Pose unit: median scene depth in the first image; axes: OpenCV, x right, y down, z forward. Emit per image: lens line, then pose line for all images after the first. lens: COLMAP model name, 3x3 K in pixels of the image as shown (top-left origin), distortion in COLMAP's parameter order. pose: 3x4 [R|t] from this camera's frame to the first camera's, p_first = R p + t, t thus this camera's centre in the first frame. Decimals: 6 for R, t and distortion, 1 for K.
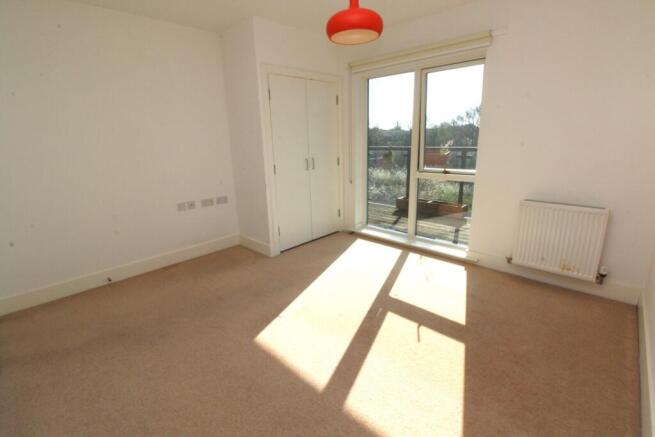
lens RADIAL K [[308.1, 0, 328.1], [0, 308.1, 214.1], [0, 0, 1]] dist [0.002619, -0.000111]
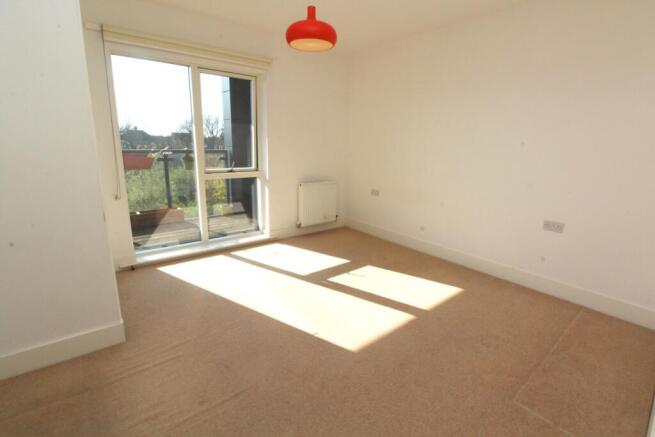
lens RADIAL K [[308.1, 0, 328.1], [0, 308.1, 214.1], [0, 0, 1]] dist [0.002619, -0.000111]
pose [[0.113039, -0.194512, 0.974365, -0.754401], [0.220750, 0.961058, 0.166246, -0.108370], [-0.968758, 0.196298, 0.151576, 0.604217]]
